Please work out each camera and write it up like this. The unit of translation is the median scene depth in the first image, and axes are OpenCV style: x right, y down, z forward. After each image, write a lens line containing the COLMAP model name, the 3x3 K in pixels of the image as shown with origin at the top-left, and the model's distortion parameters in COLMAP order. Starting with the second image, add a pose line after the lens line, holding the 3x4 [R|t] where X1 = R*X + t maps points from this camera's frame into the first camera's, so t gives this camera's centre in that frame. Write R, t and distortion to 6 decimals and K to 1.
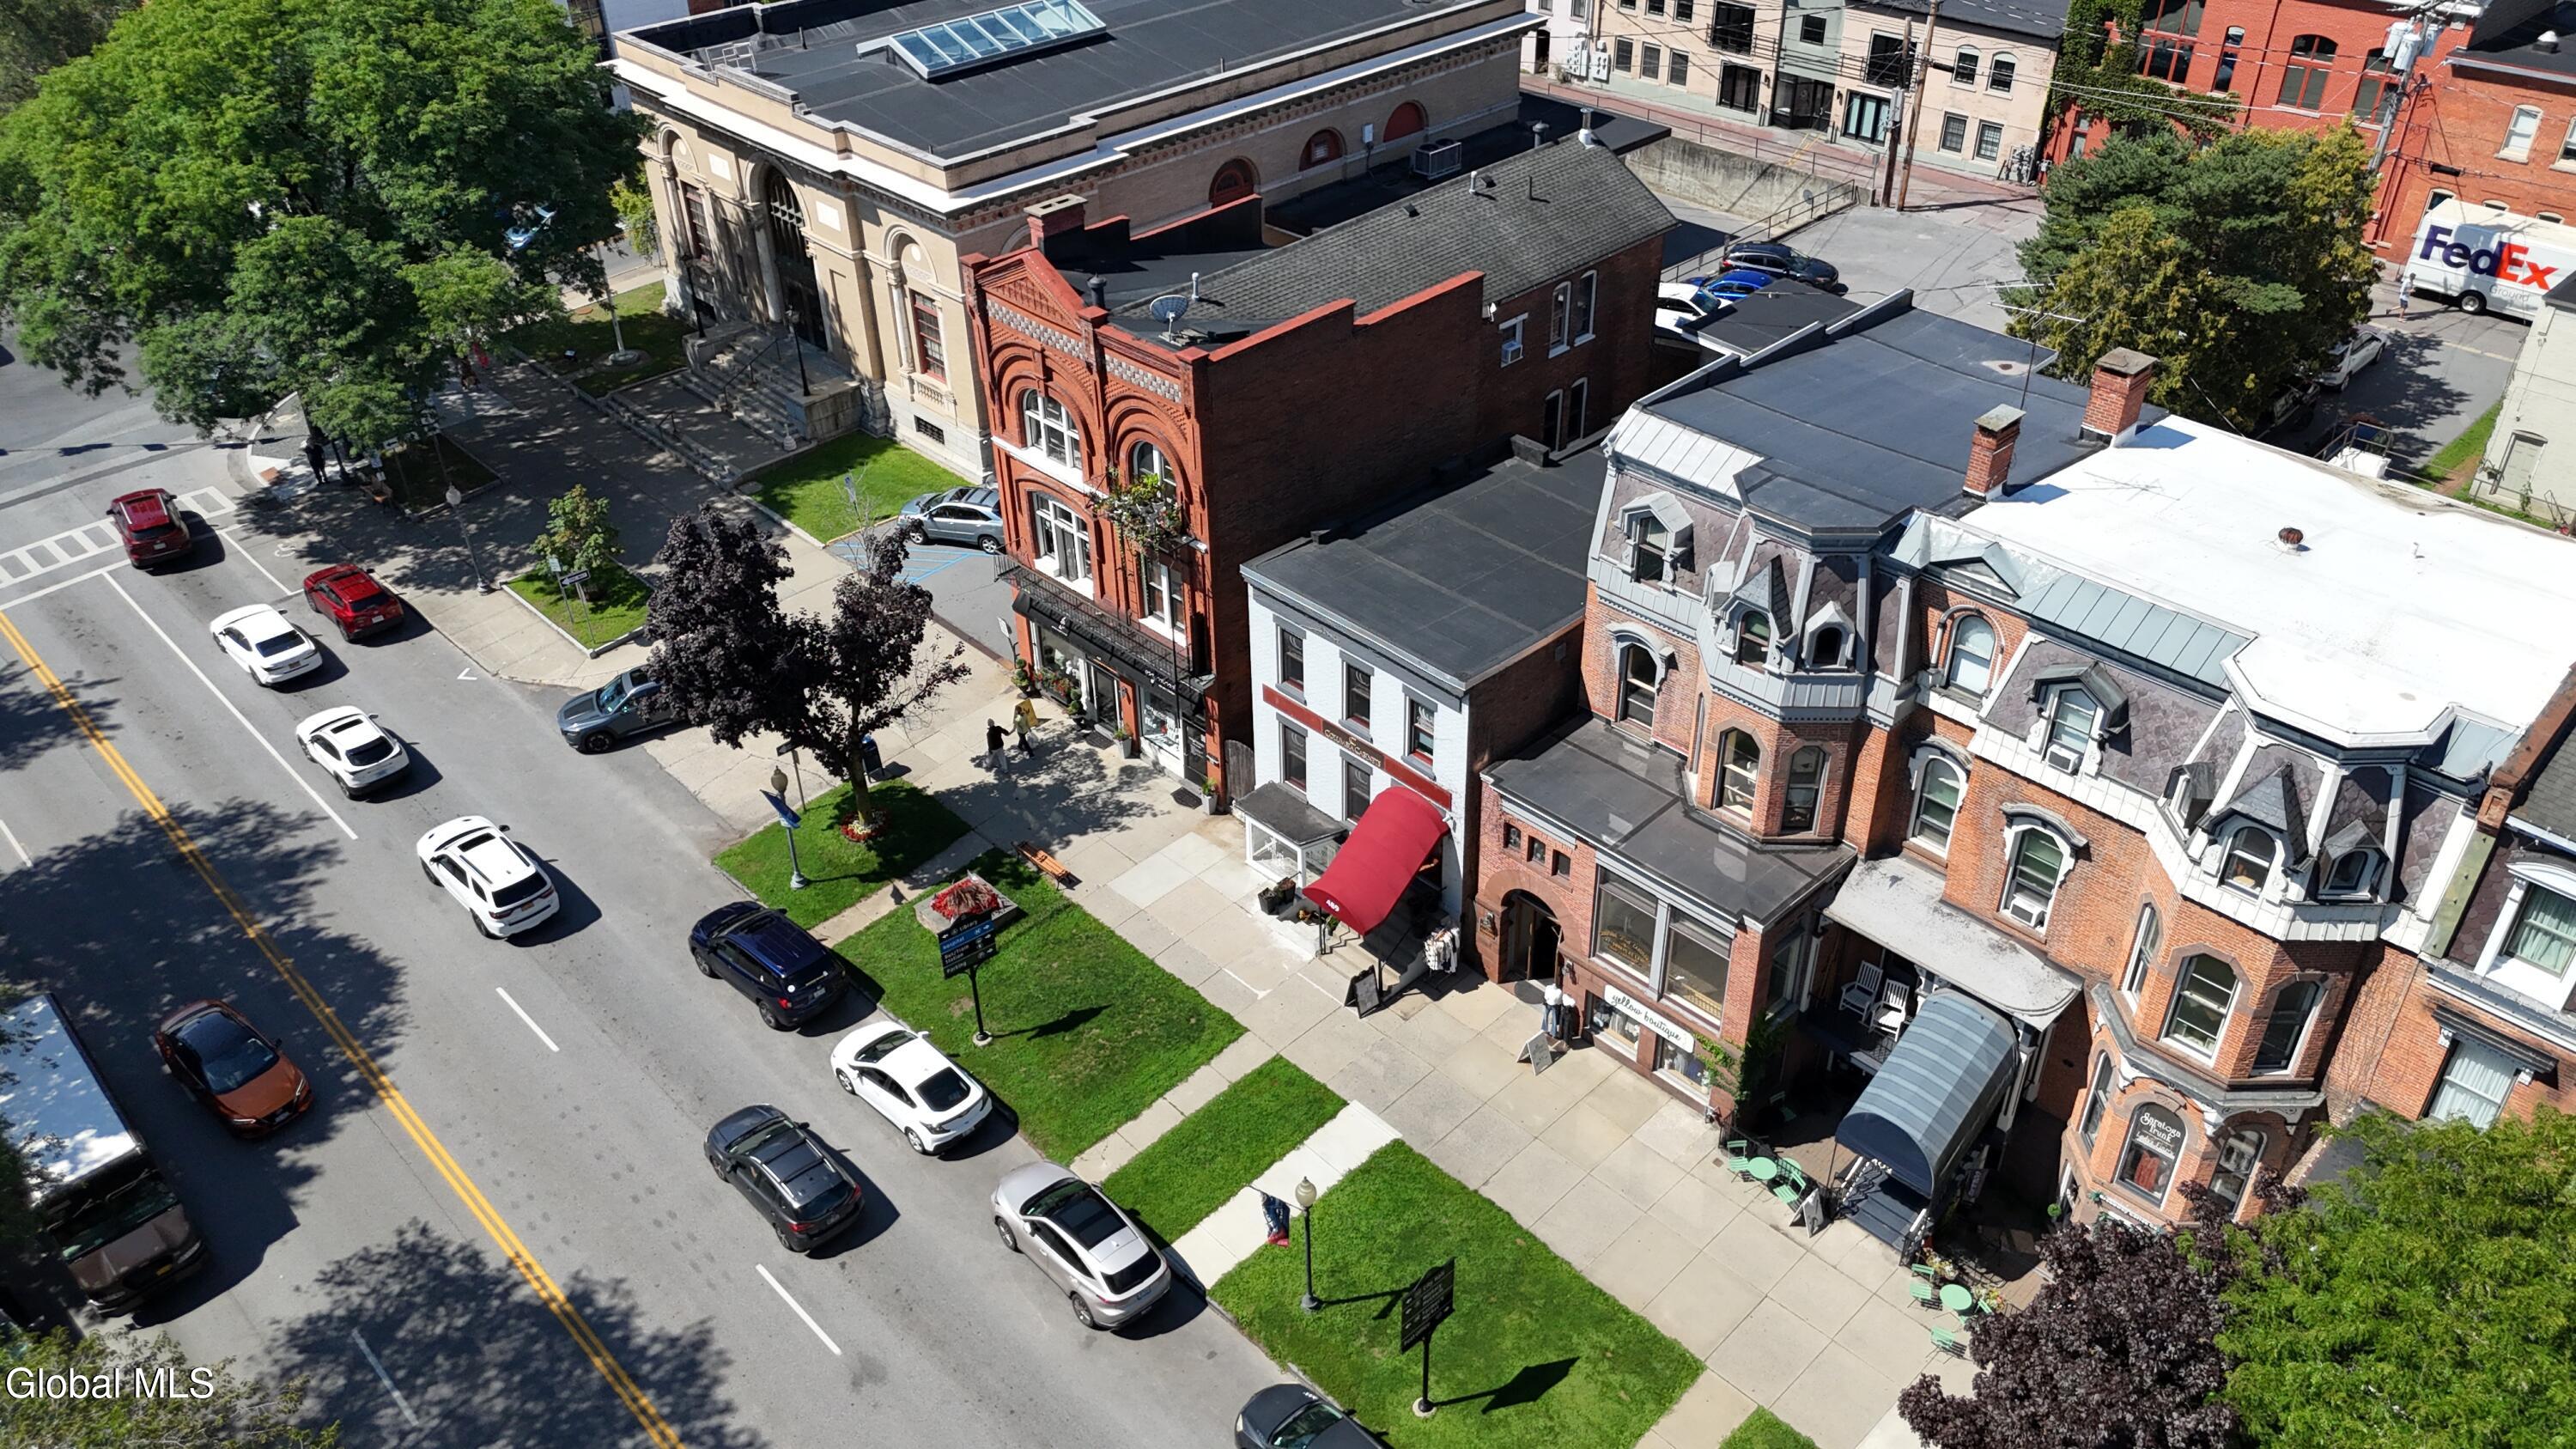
lens RADIAL K [[1867.2, 0, 1300.1], [0, 1867.2, 715.1], [0, 0, 1]] dist [0.047525, -0.031695]
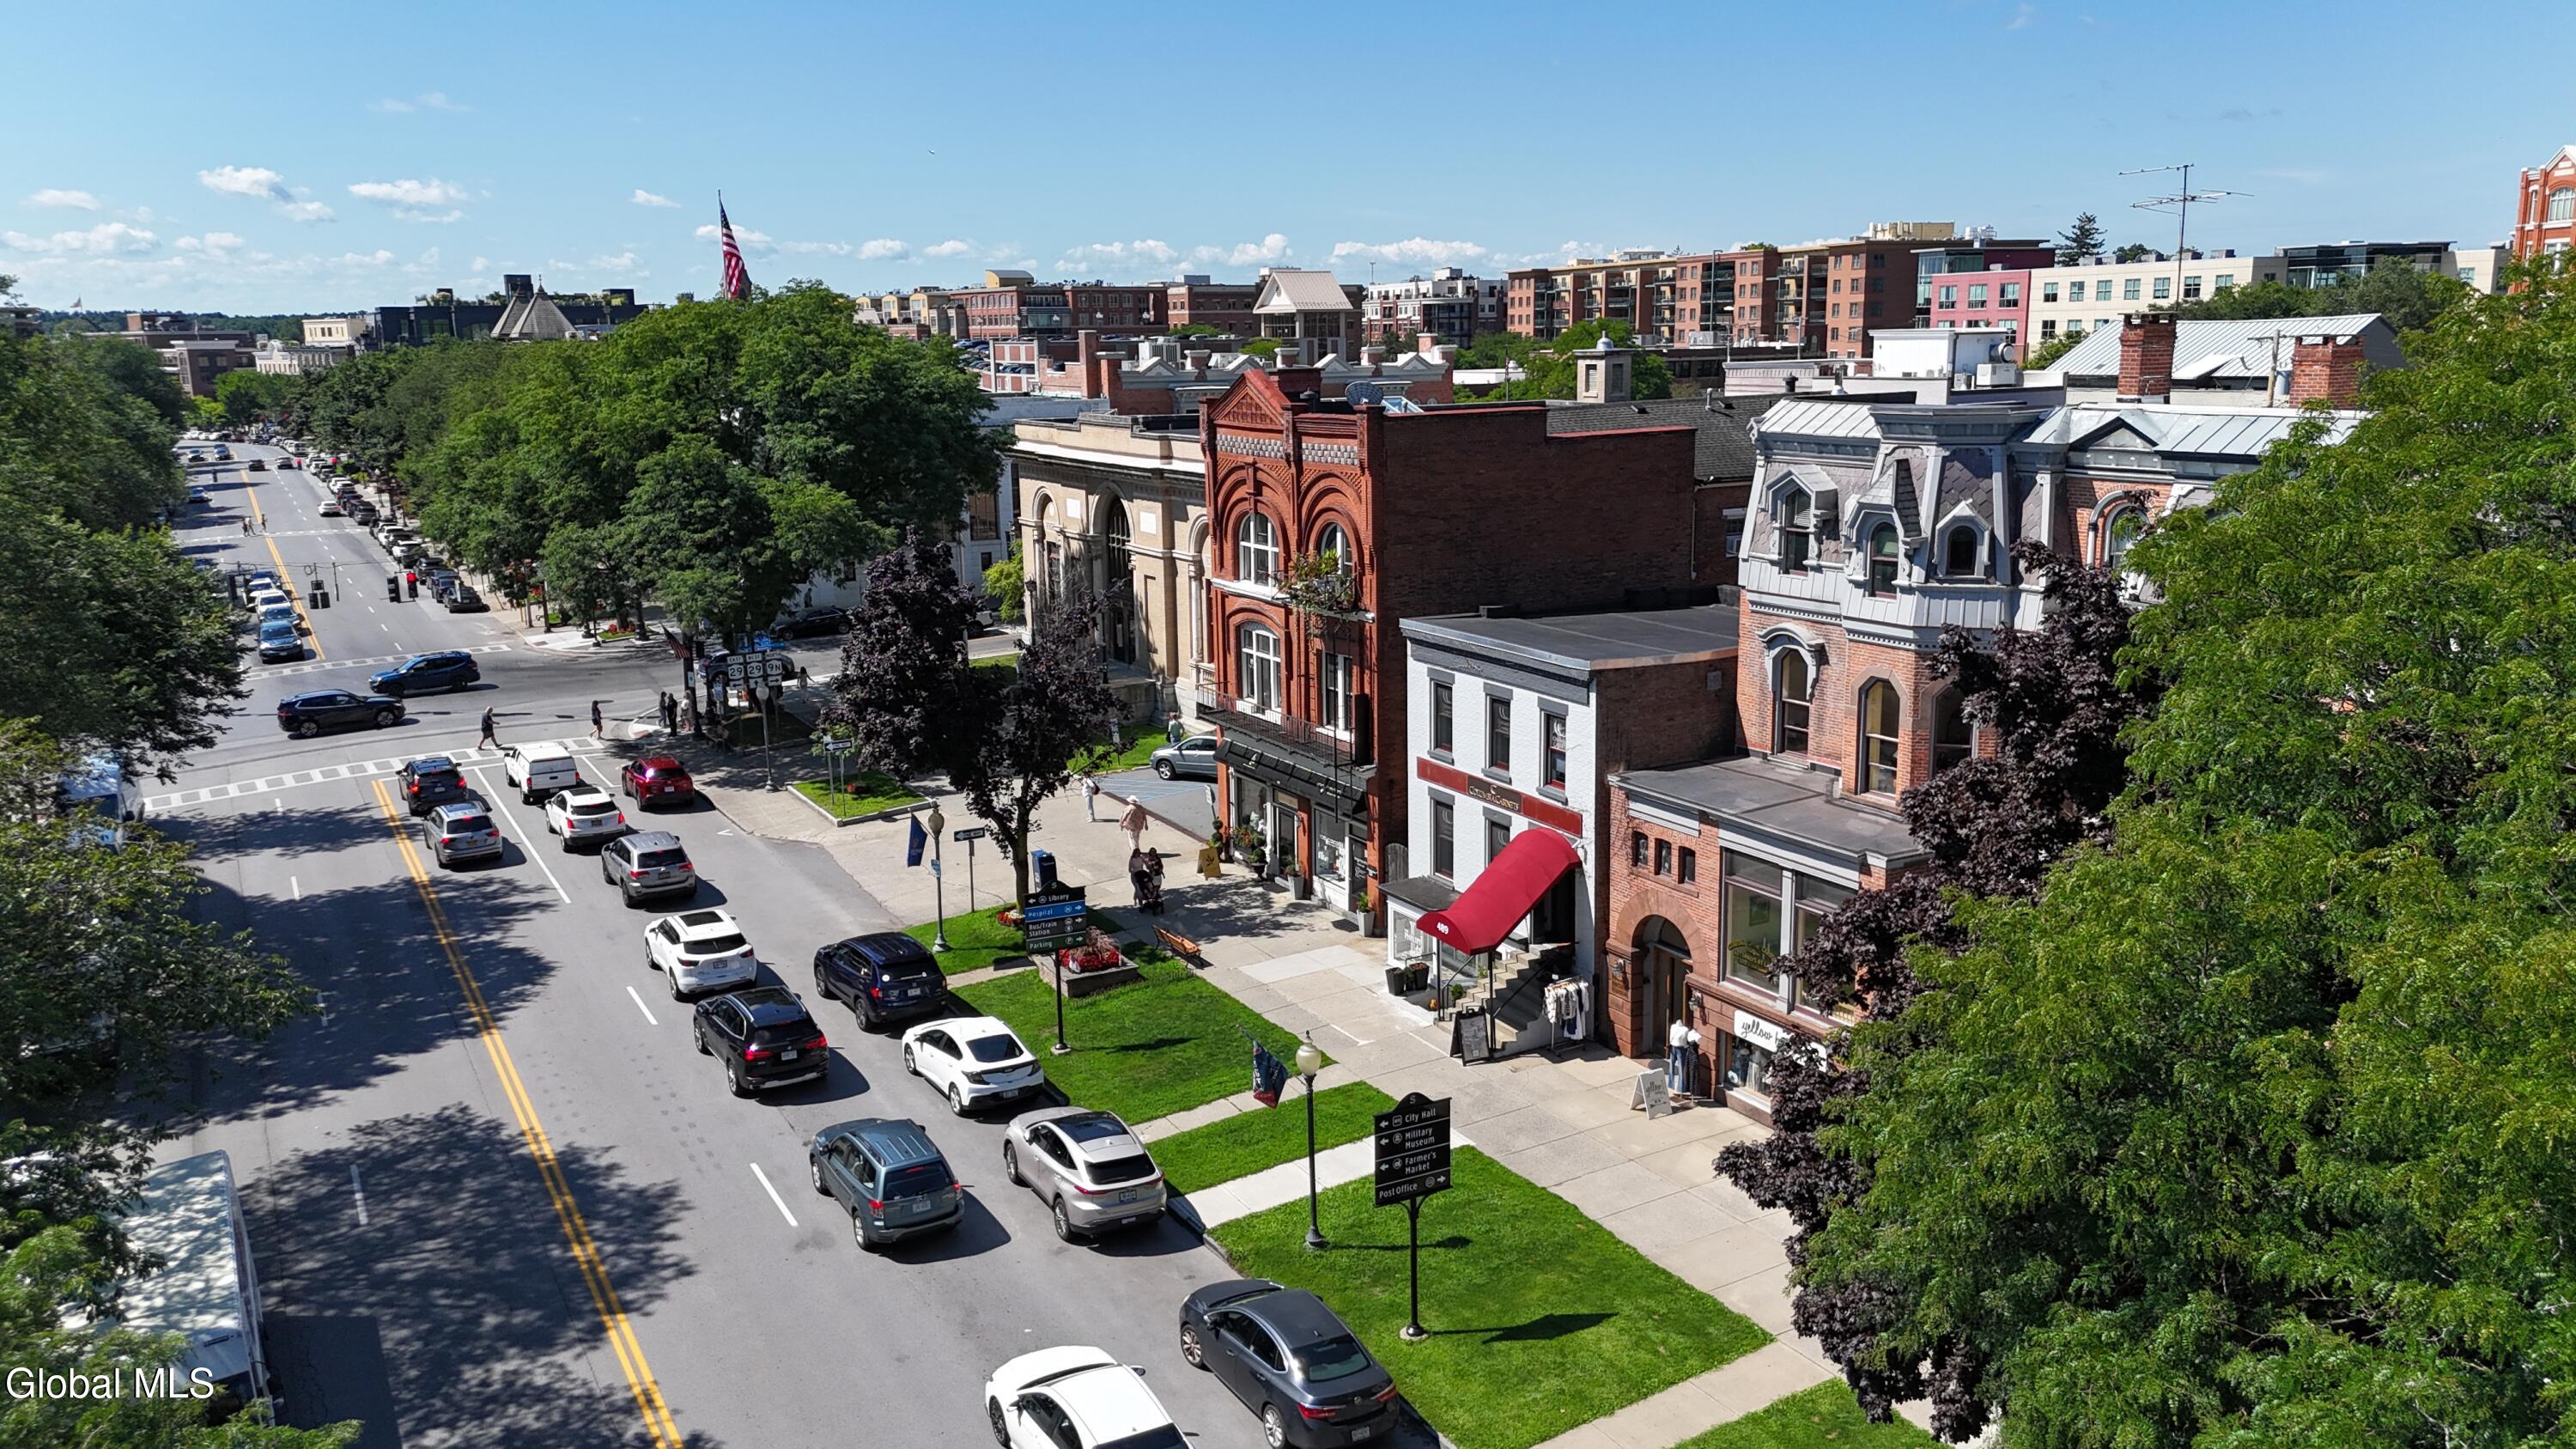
lens RADIAL K [[1867.2, 0, 1291.8], [0, 1867.2, 715.3], [0, 0, 1]] dist [0.047525, -0.031695]
pose [[0.967429, 0.051121, -0.247927, 0.162448], [-0.141810, 0.920735, -0.363505, 0.339173], [0.209692, 0.386824, 0.897996, 0.121510]]
